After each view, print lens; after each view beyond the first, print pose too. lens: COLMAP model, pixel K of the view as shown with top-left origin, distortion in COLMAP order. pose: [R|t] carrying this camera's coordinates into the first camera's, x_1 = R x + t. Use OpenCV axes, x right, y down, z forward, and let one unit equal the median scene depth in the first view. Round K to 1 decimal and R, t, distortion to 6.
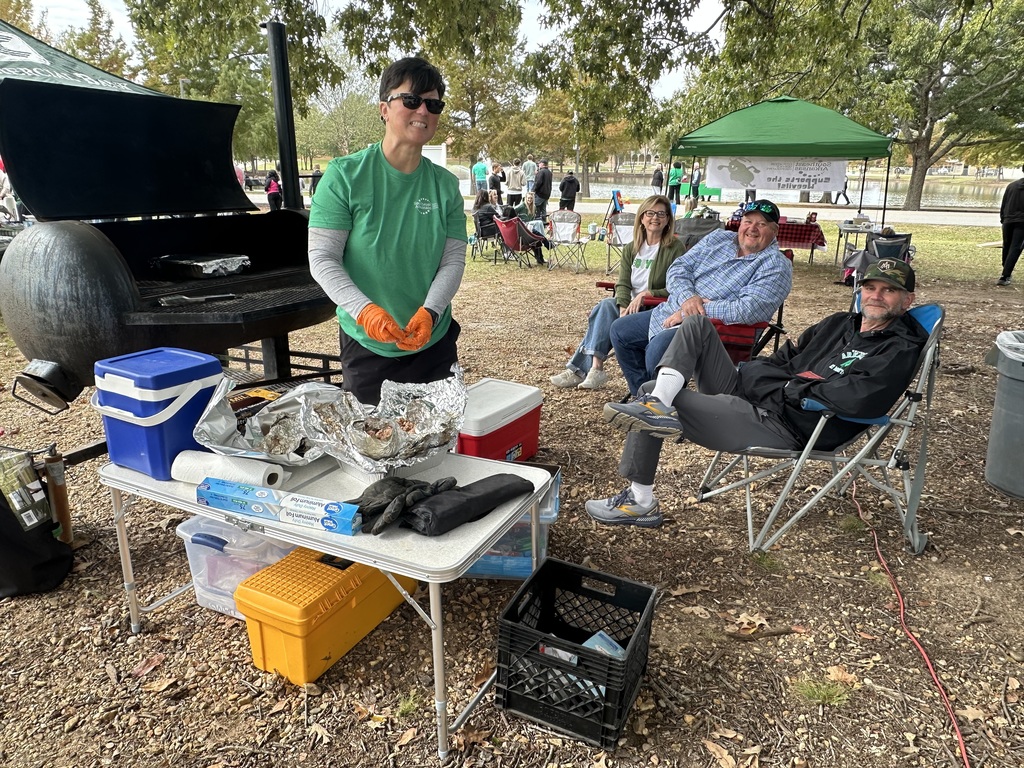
lens RADIAL K [[664.9, 0, 512.0], [0, 664.9, 384.0], [0, 0, 1]] dist [-0.003225, 0.000333]
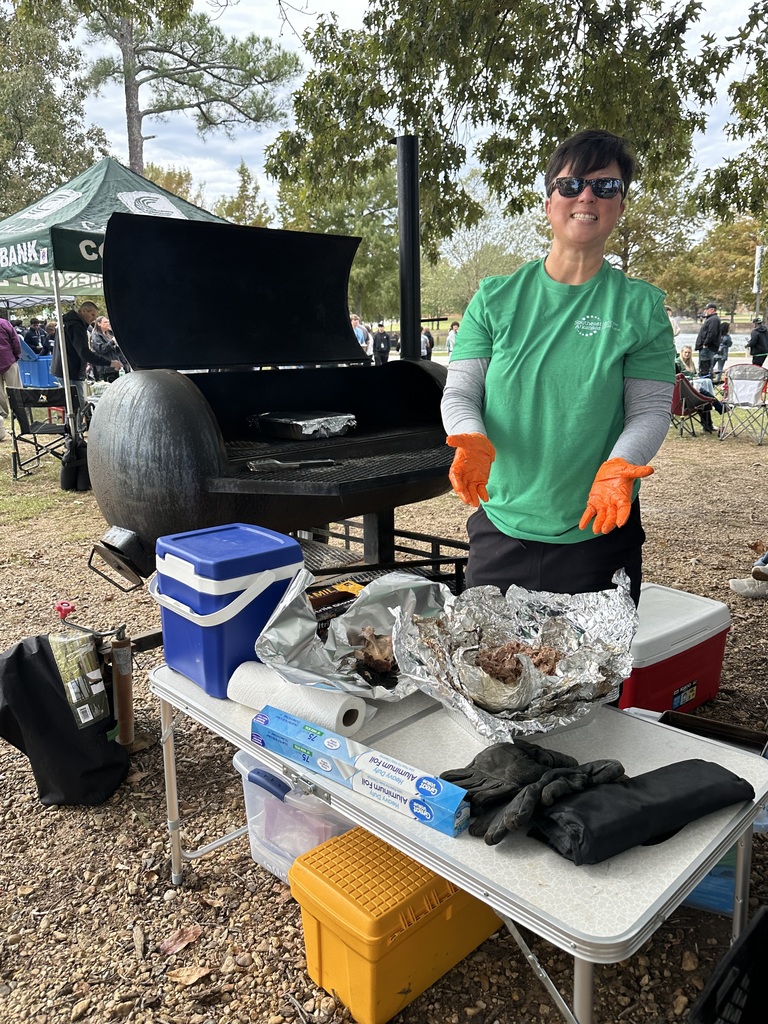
lens RADIAL K [[755.8, 0, 384.0], [0, 755.8, 512.0], [0, 0, 1]] dist [0.055047, -0.008101]
pose [[0.939418, 0.052945, -0.338660, -0.051567], [-0.076973, 0.995350, -0.057908, -0.027260], [0.334020, 0.080467, 0.939125, 0.189989]]
